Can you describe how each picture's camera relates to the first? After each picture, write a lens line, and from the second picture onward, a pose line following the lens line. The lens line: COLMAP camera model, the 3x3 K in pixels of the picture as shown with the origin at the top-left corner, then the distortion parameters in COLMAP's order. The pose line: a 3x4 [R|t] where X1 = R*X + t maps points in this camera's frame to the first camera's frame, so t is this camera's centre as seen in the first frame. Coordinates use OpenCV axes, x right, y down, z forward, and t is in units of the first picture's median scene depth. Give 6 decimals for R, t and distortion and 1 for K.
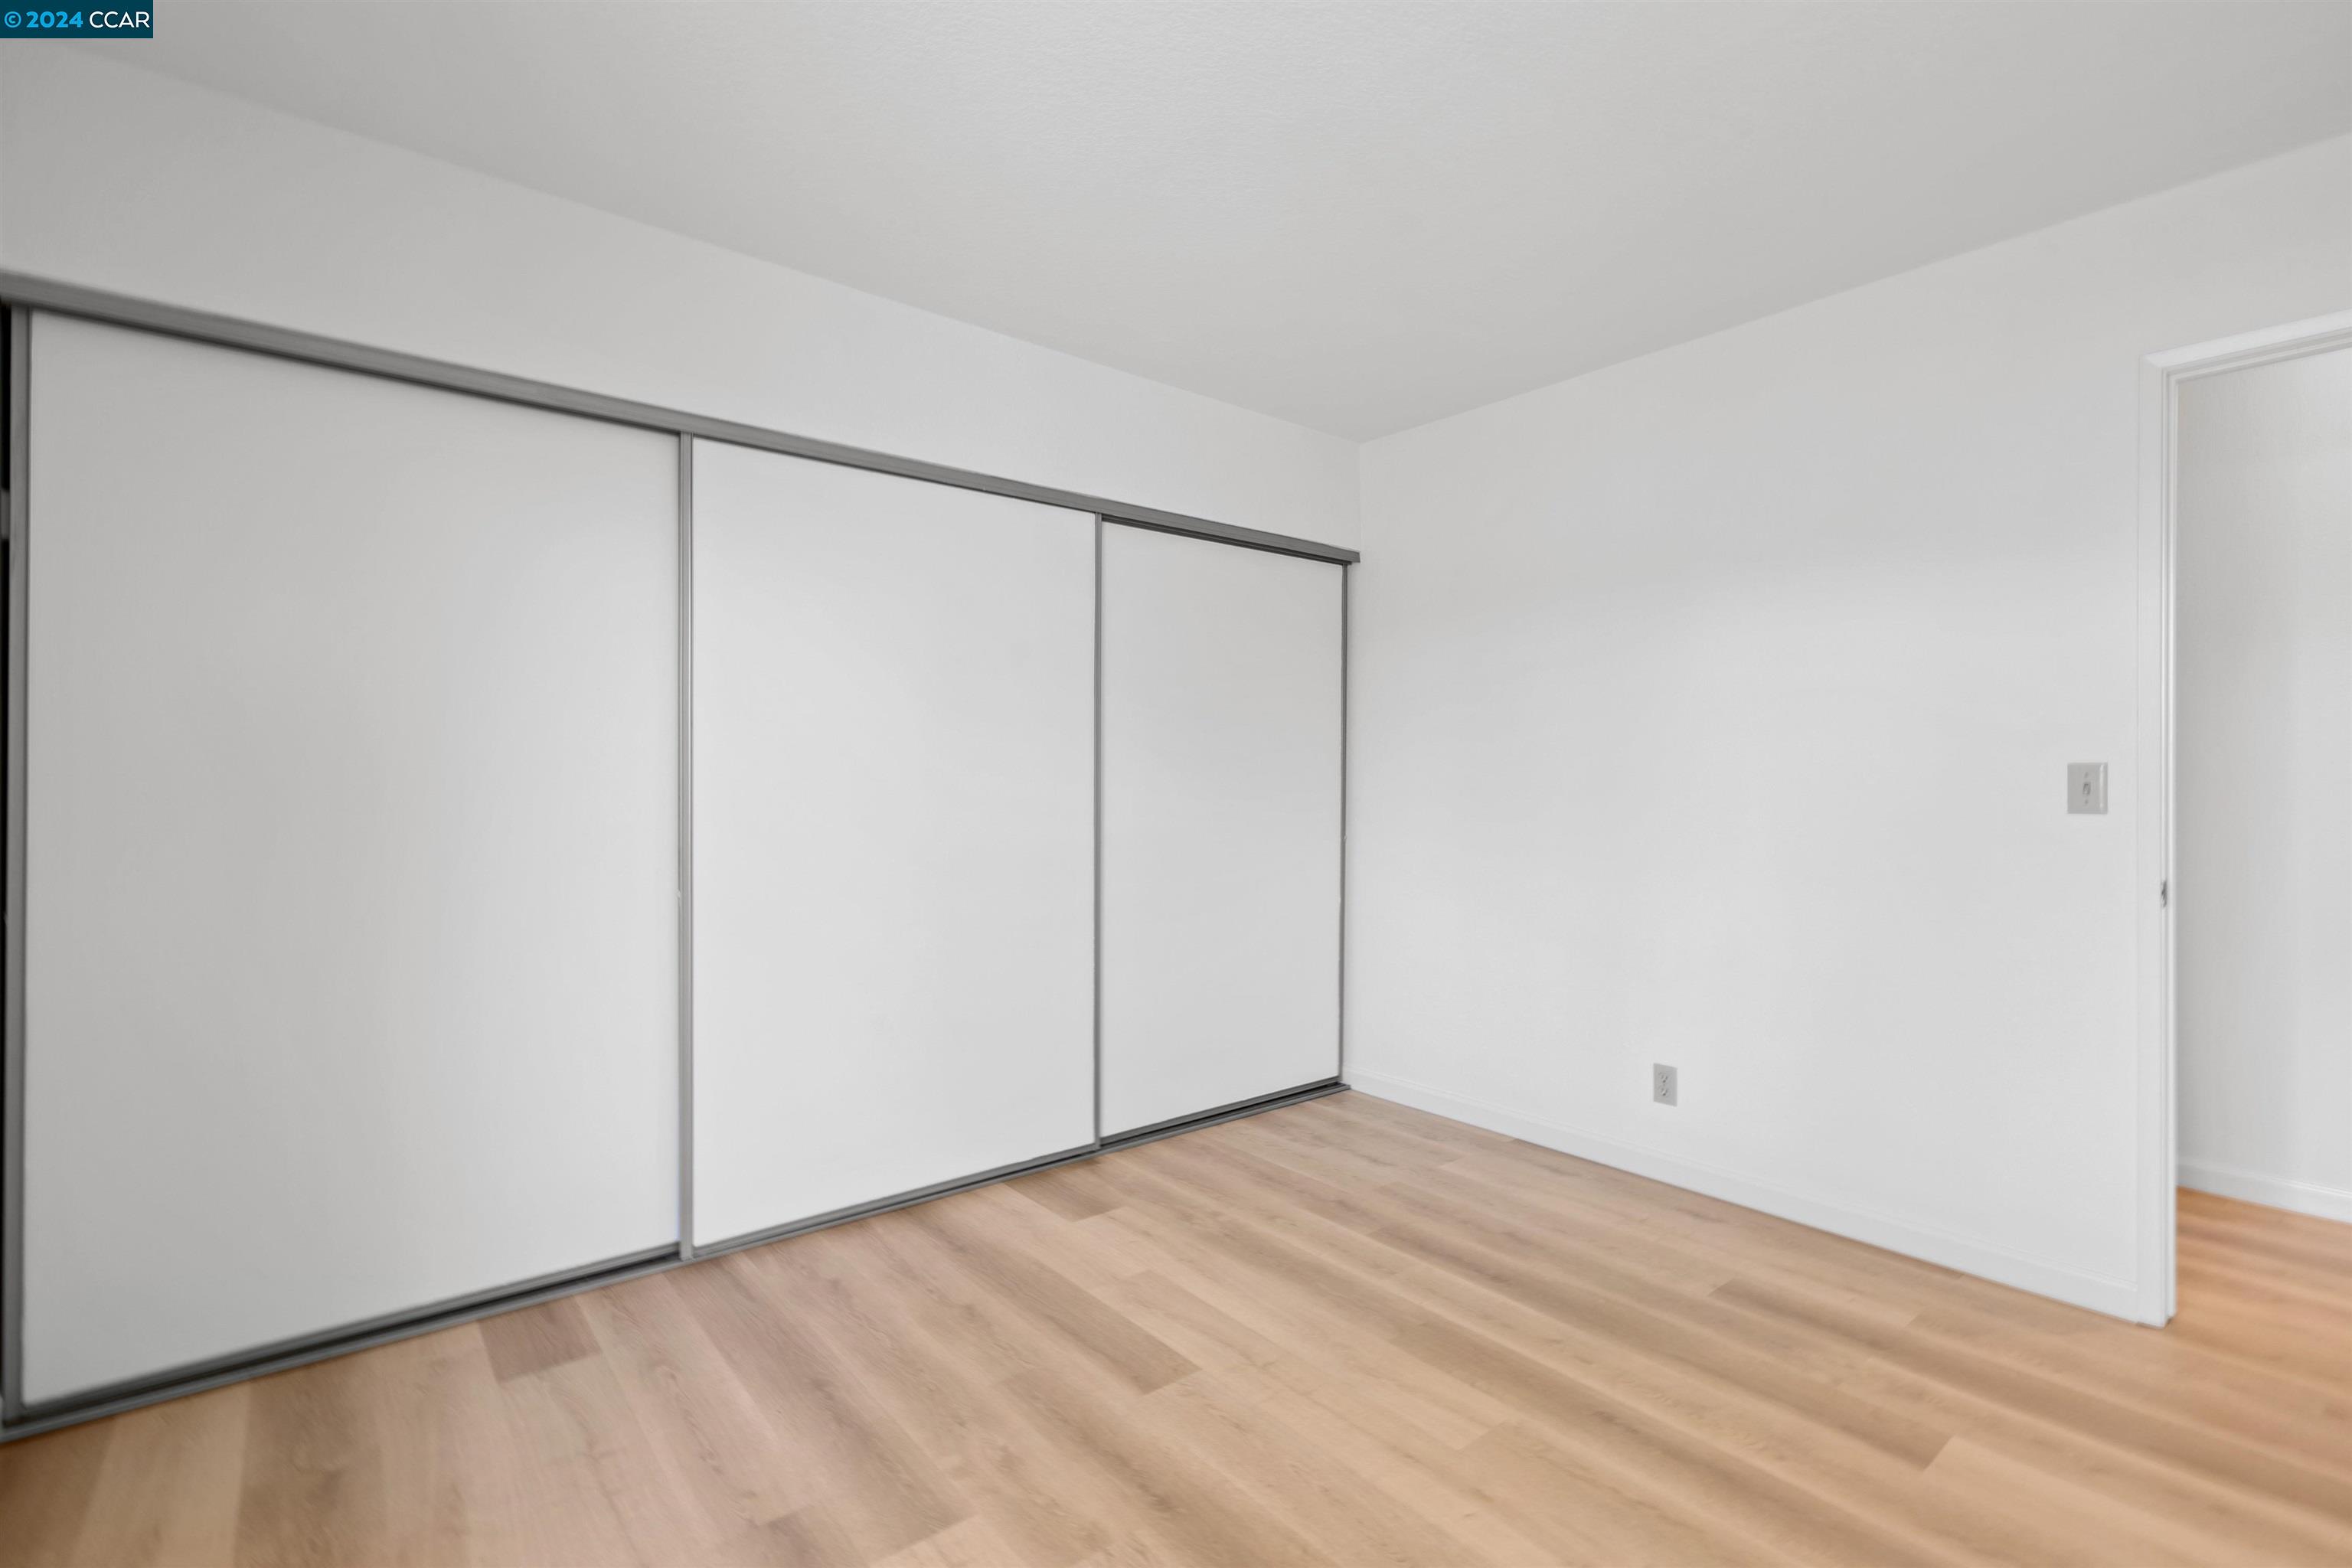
lens RADIAL K [[1067.2, 0, 1166.1], [0, 1067.2, 783.7], [0, 0, 1]] dist [-0.008708, 0.000070]
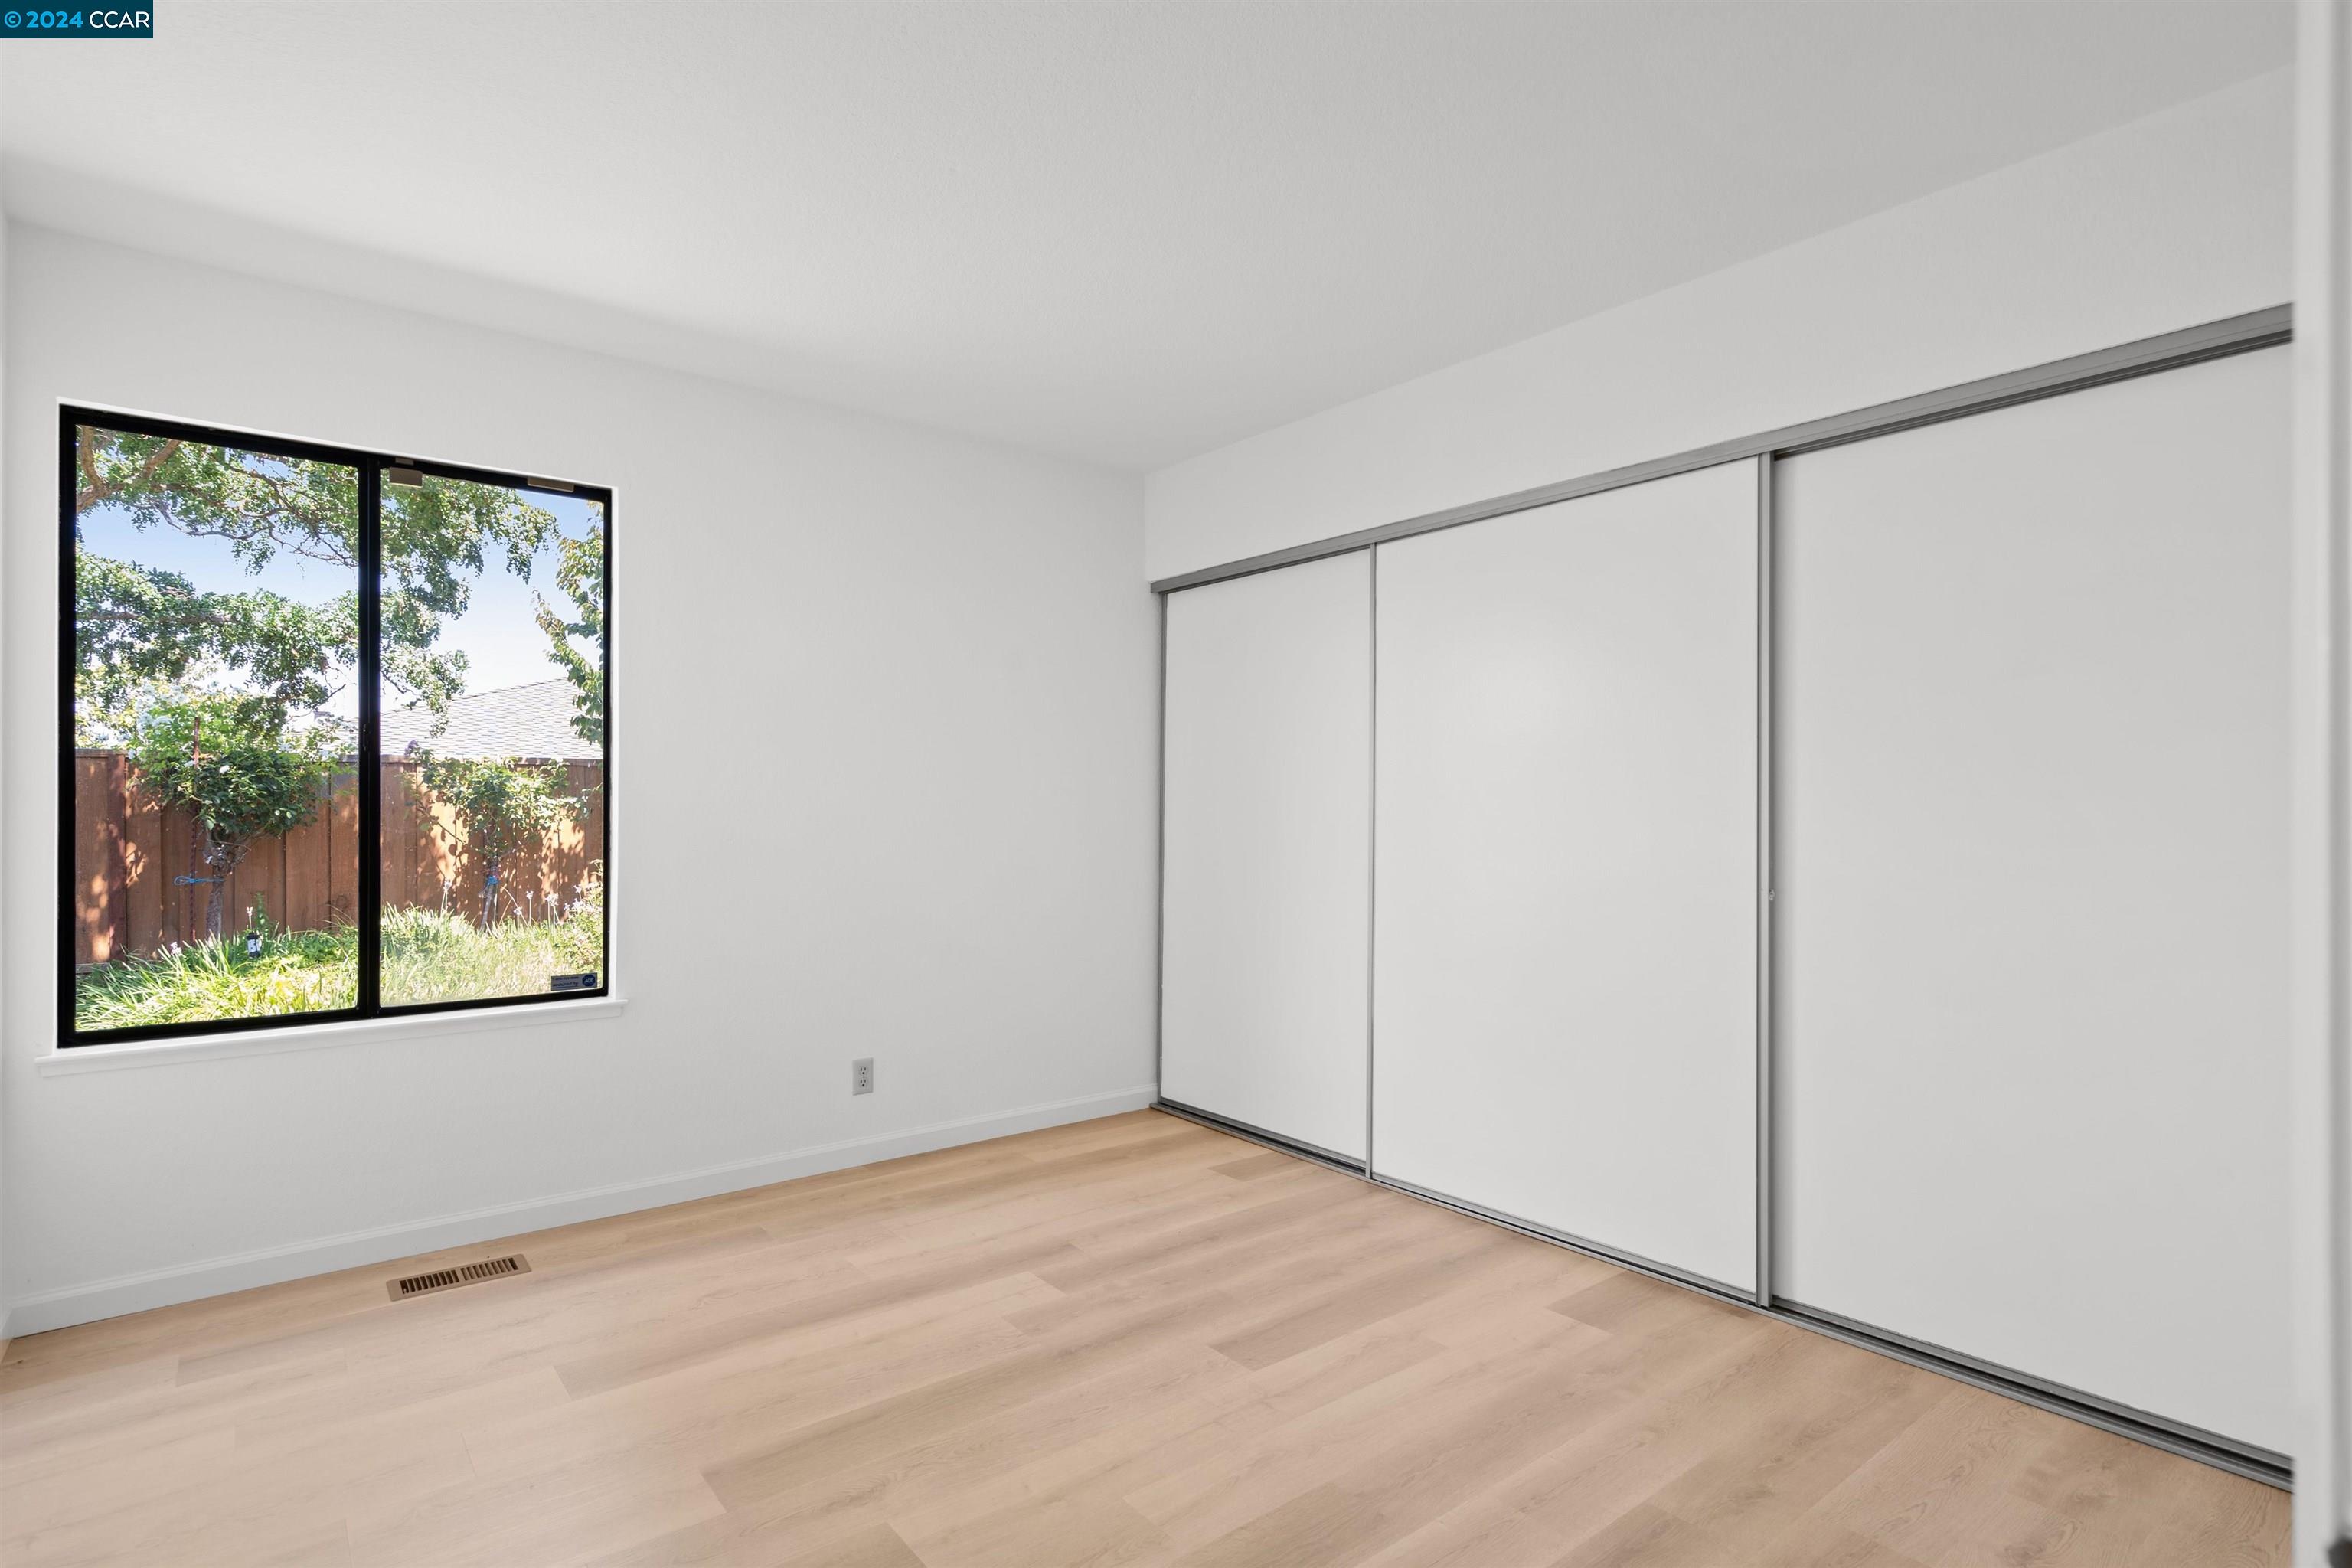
lens RADIAL K [[1158.0, 0, 1165.1], [0, 1158.0, 802.0], [0, 0, 1]] dist [-0.004313, -0.000815]
pose [[-0.003027, -0.005741, -0.999979, 1.016818], [-0.009440, 0.999939, -0.005712, -0.000693], [0.999951, 0.009422, -0.003081, 0.791940]]
